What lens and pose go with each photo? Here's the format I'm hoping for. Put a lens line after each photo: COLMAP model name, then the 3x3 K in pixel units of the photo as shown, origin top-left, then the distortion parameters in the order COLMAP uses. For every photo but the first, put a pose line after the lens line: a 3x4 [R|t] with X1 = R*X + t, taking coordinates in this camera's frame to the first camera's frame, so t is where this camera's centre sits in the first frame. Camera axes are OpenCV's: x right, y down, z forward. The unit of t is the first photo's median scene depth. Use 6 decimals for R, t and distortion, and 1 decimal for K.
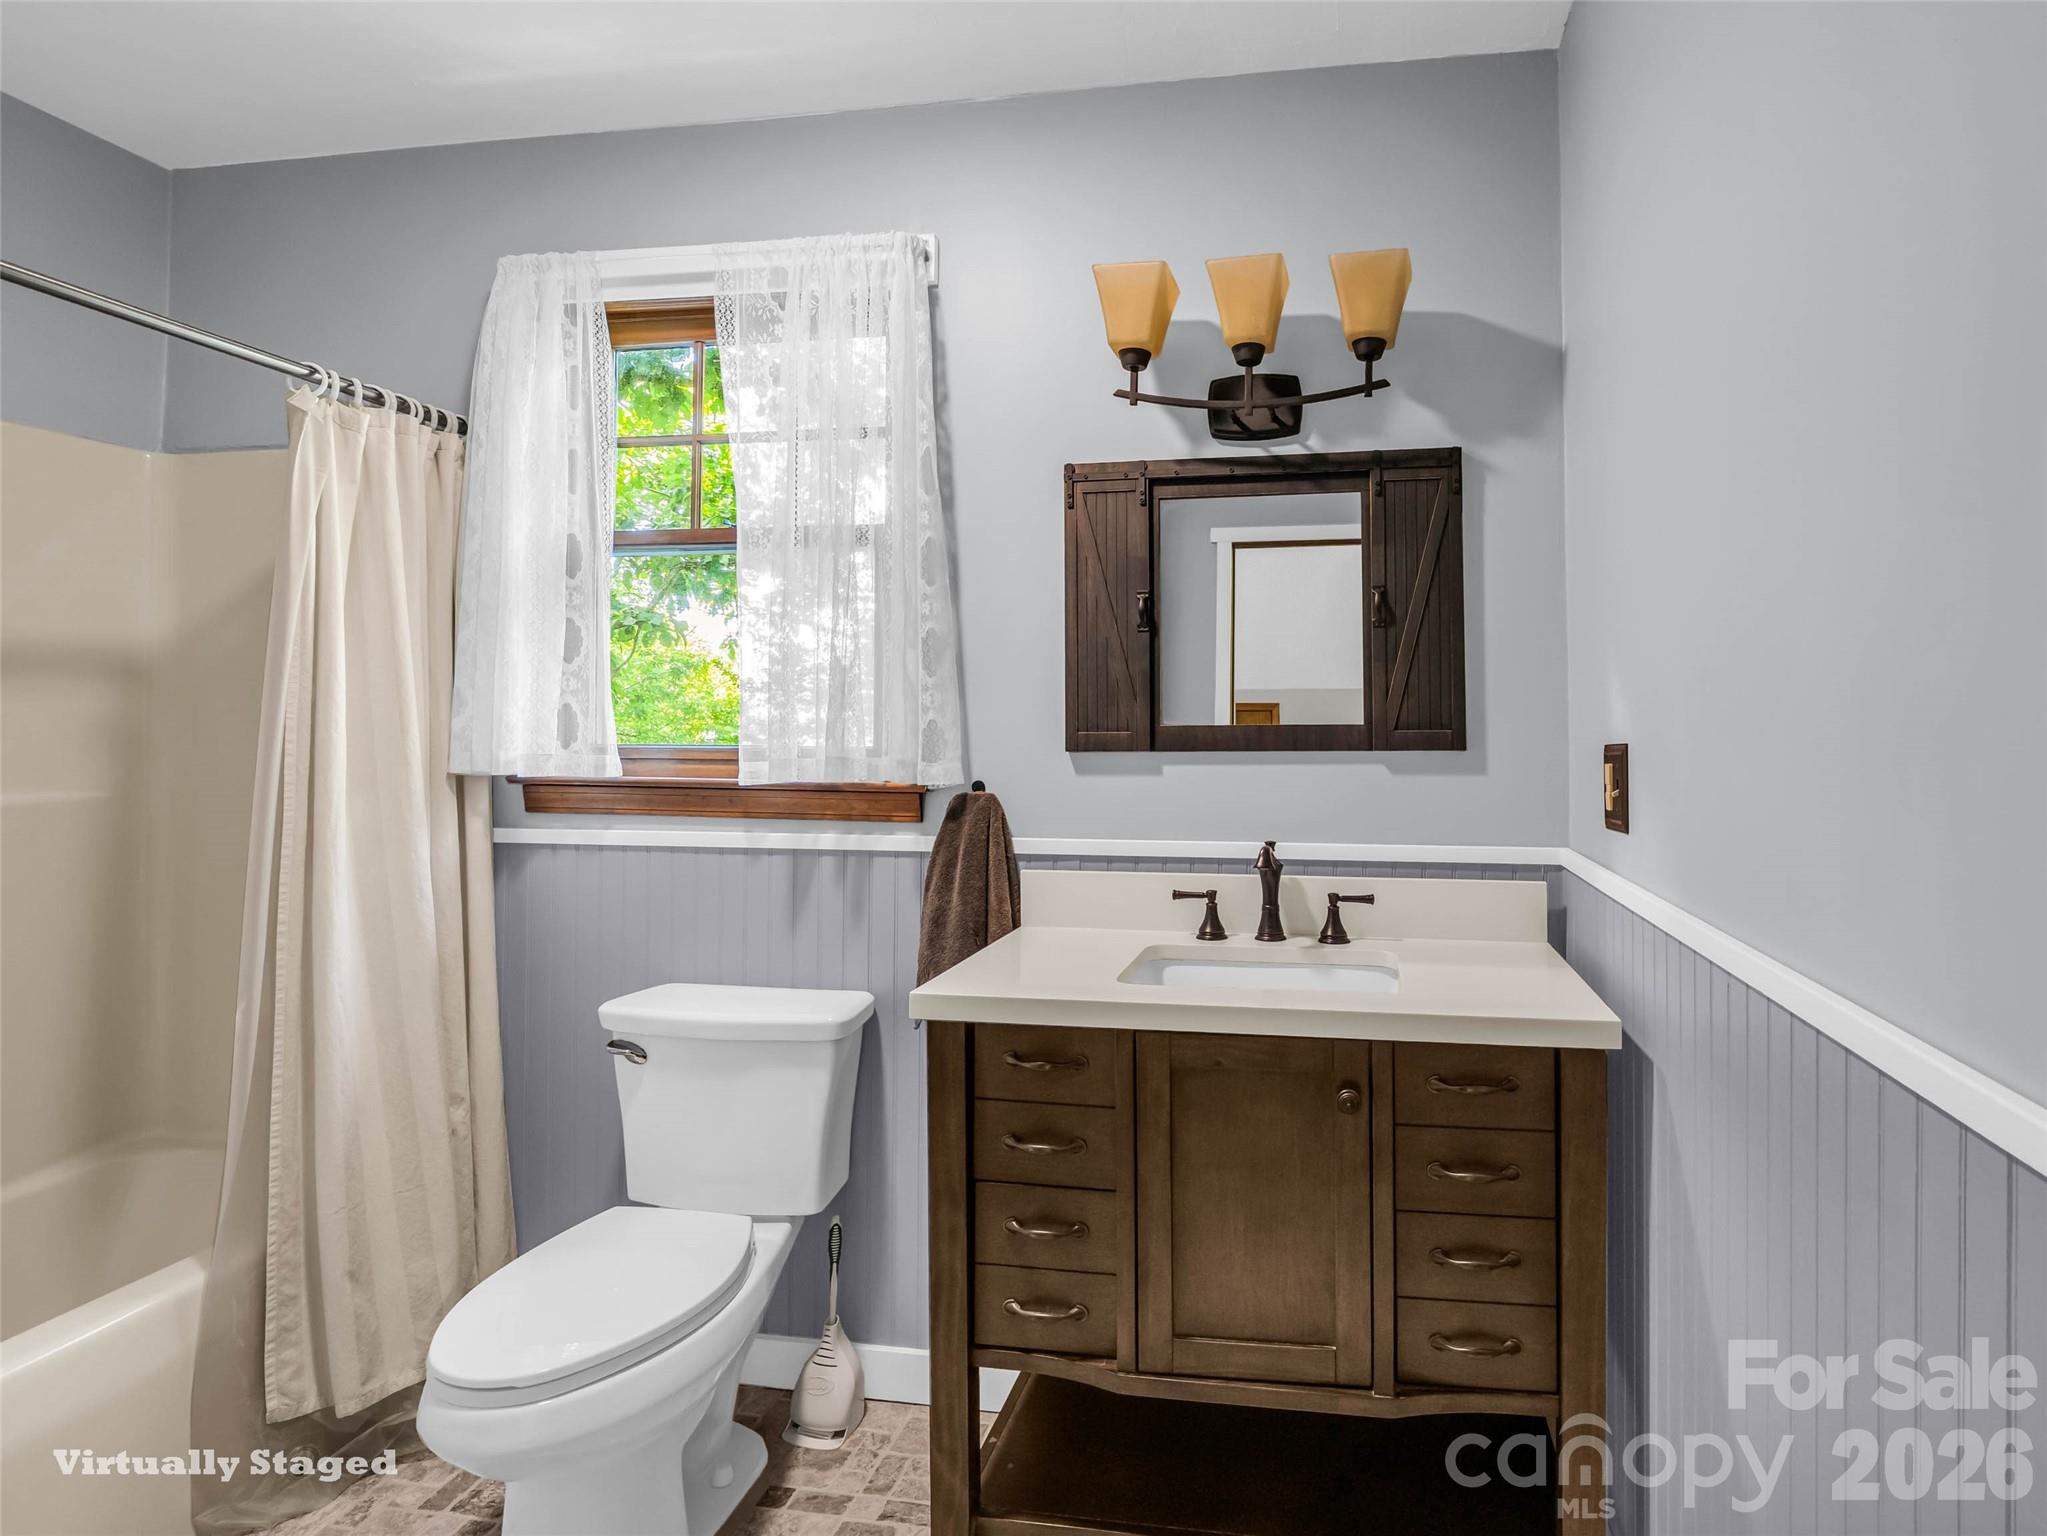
lens RADIAL K [[1046.3, 0, 1020.2], [0, 1046.3, 776.2], [0, 0, 1]] dist [0.000146, -0.017265]
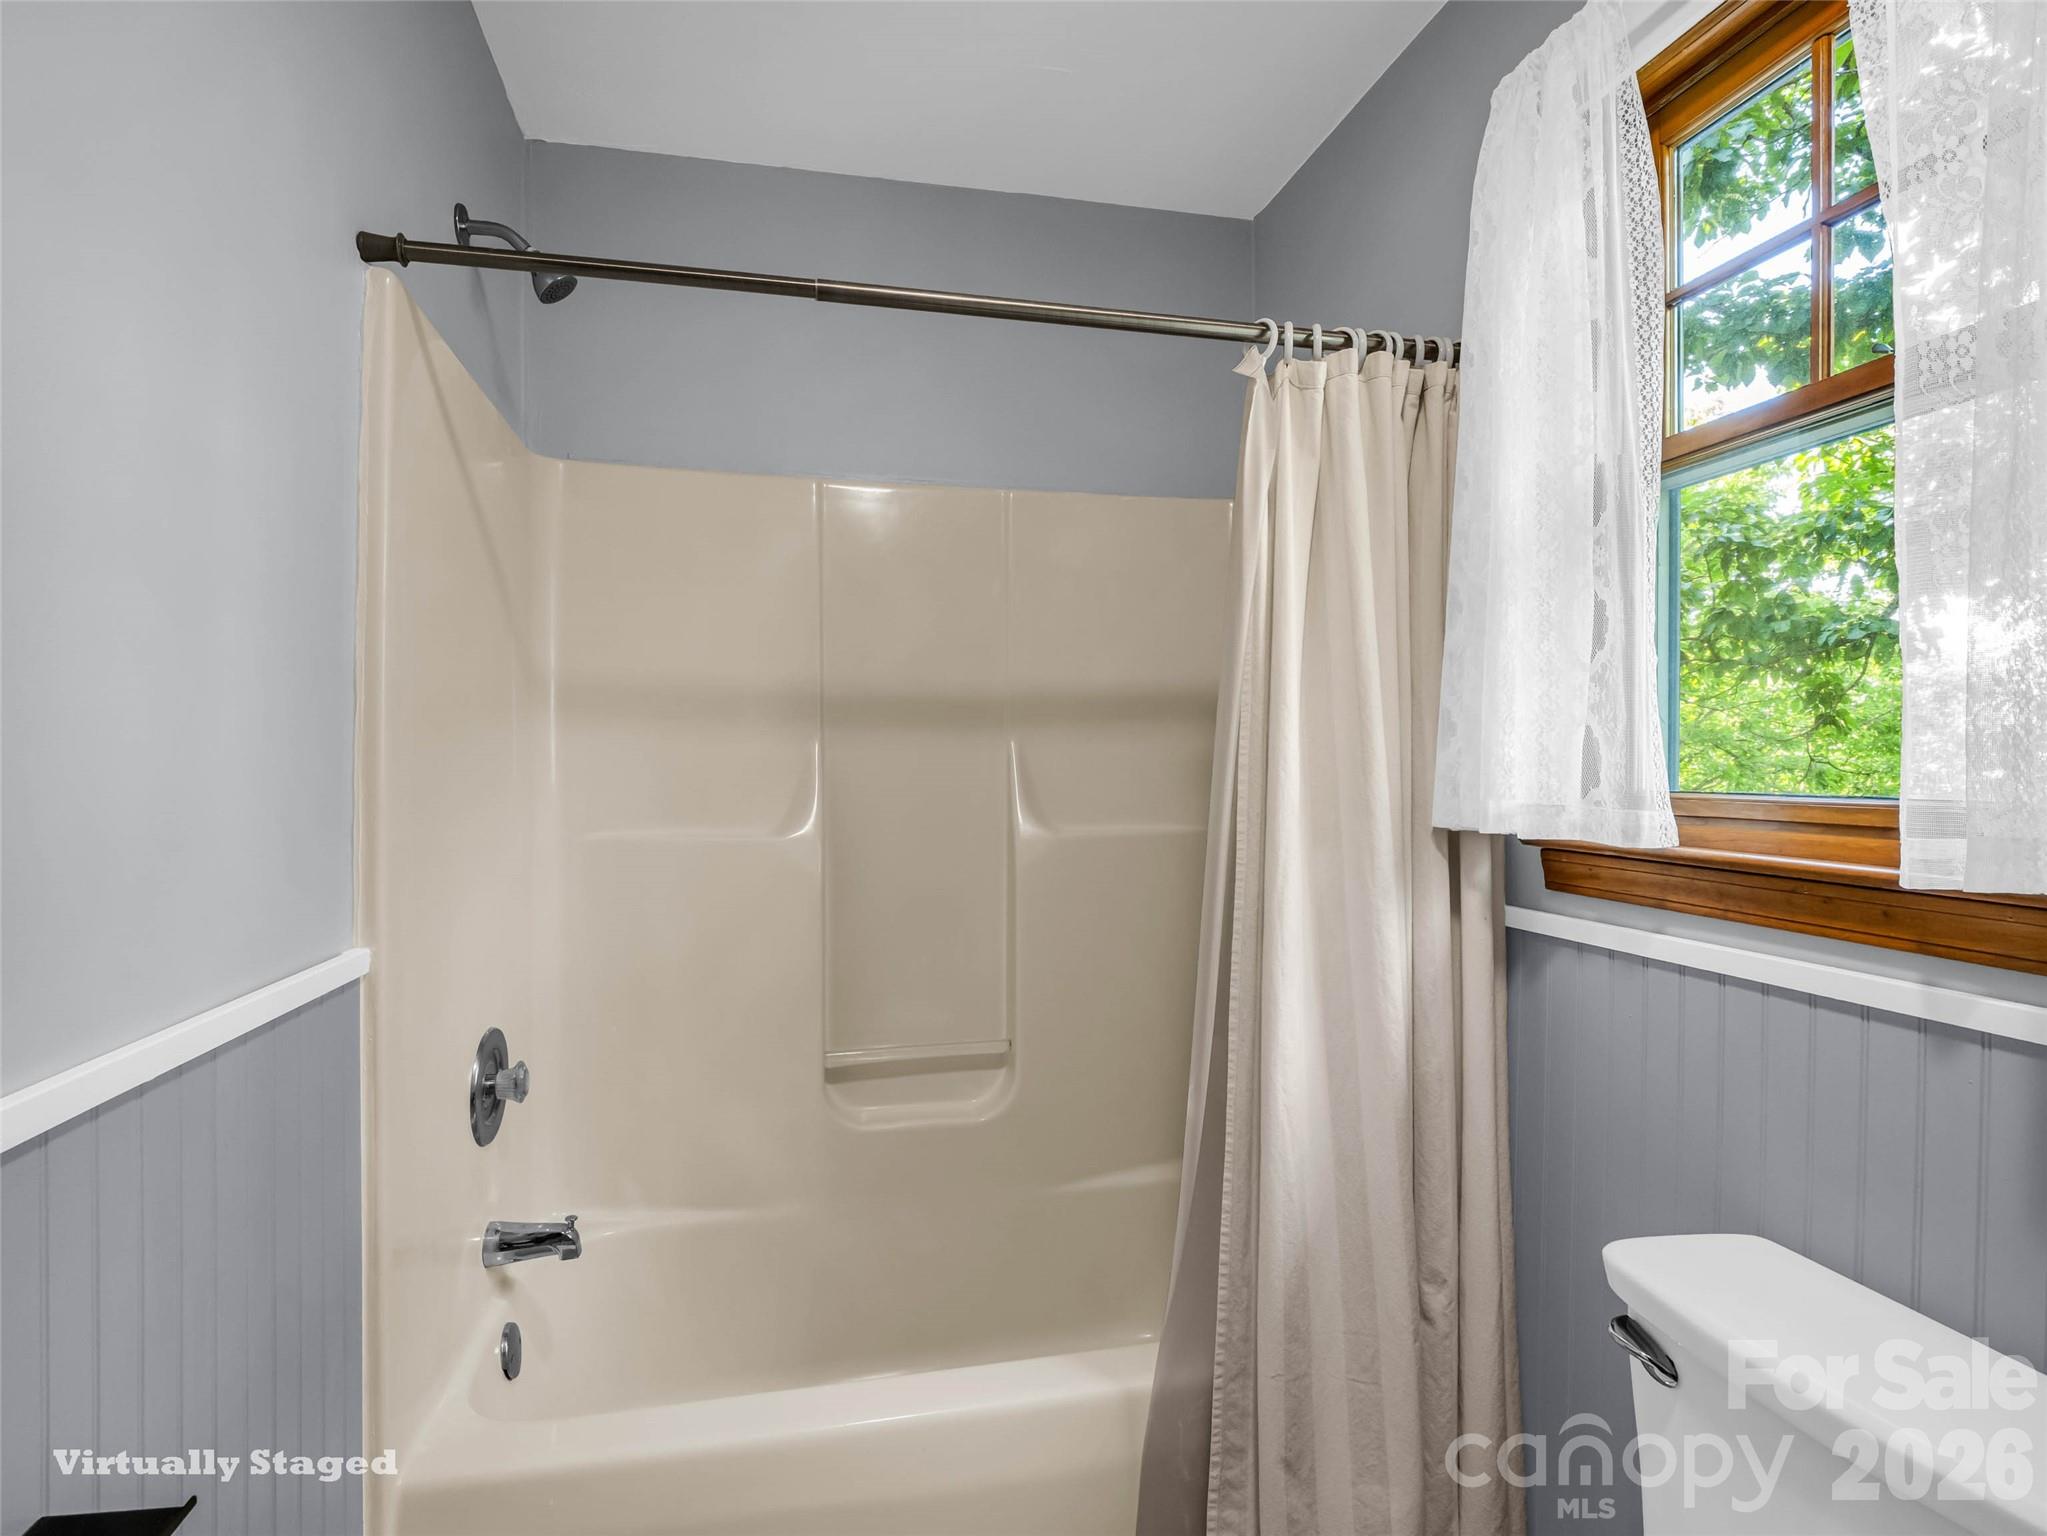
lens RADIAL K [[1046.3, 0, 1020.2], [0, 1046.3, 776.2], [0, 0, 1]] dist [0.000146, -0.017265]
pose [[0.506781, -0.000902, -0.862074, -0.065952], [-0.031408, 0.999316, -0.019509, -0.016811], [0.861503, 0.036963, 0.506406, 0.398534]]
